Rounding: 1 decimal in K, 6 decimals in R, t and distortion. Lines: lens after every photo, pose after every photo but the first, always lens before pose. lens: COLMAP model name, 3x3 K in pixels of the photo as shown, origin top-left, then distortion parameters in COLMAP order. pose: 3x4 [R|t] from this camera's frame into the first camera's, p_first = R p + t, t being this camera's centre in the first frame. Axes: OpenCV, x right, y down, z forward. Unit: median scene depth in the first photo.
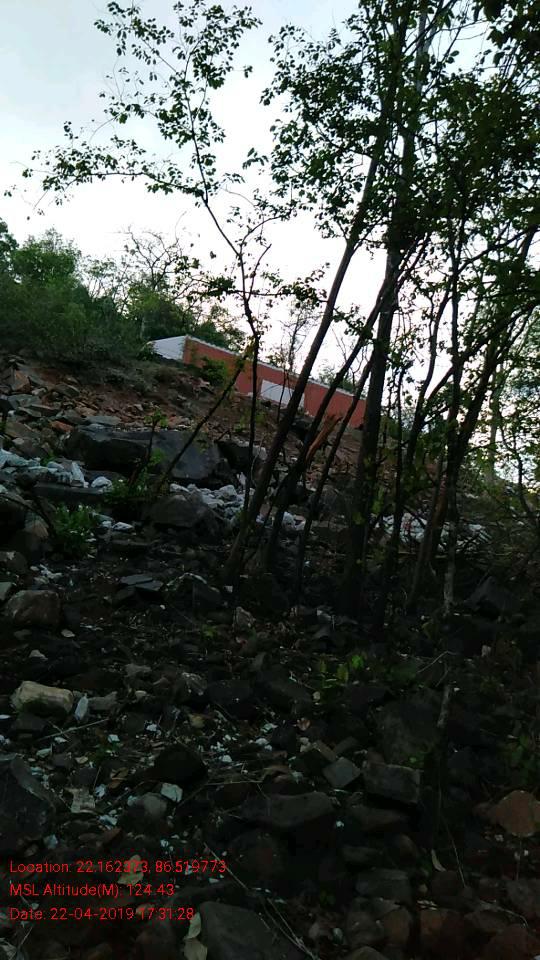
lens RADIAL K [[700.3, 0, 270.0], [0, 700.3, 480.0], [0, 0, 1]] dist [0.032946, -0.060021]
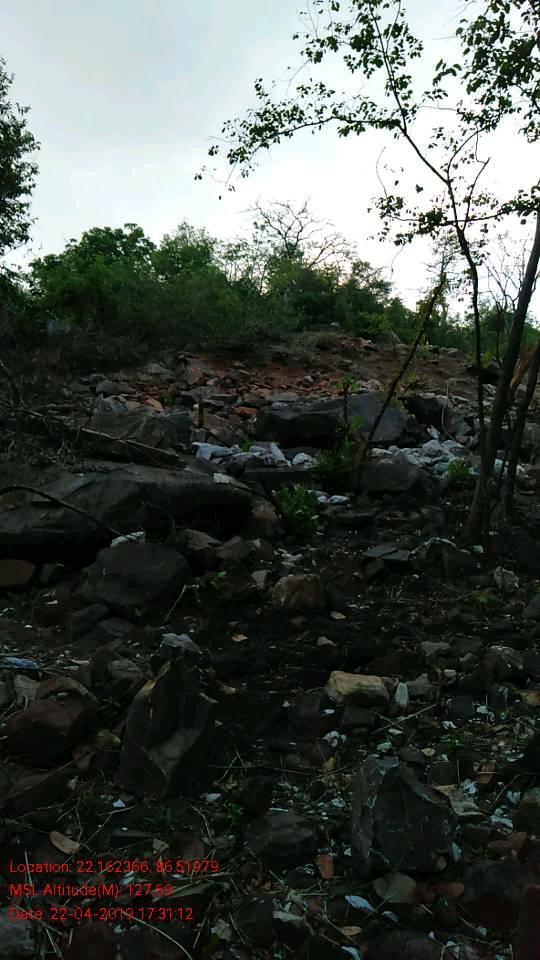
lens RADIAL K [[705.9, 0, 270.0], [0, 705.9, 480.0], [0, 0, 1]] dist [0.043486, -0.063338]
pose [[0.961343, -0.152284, -0.229411, -0.075034], [0.163415, 0.986095, 0.030210, -0.005789], [0.221620, -0.066532, 0.972861, 0.027589]]
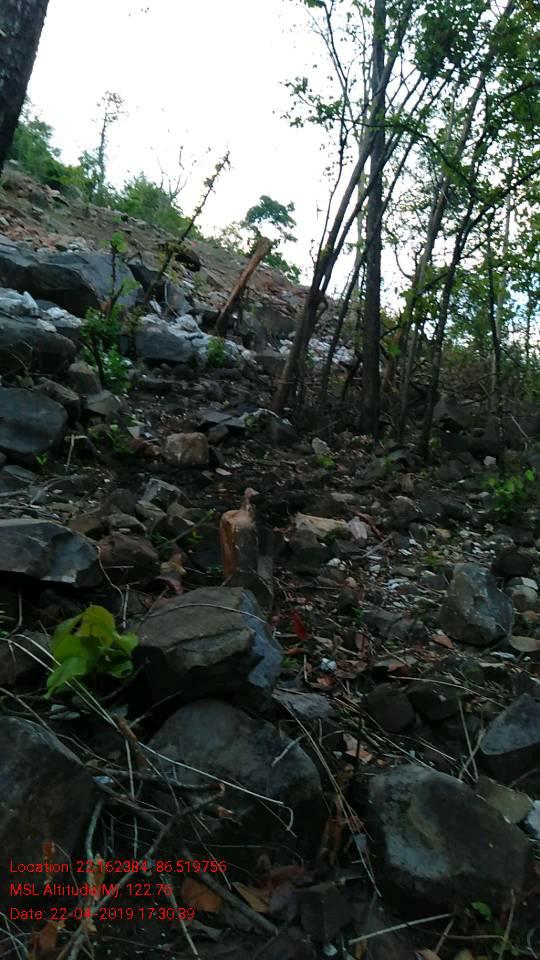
lens RADIAL K [[705.9, 0, 270.0], [0, 705.9, 480.0], [0, 0, 1]] dist [0.043486, -0.063338]
pose [[0.958665, -0.076465, 0.274070, -0.306268], [0.006132, 0.968543, 0.248771, -0.020100], [-0.284471, -0.236808, 0.928977, -0.006331]]
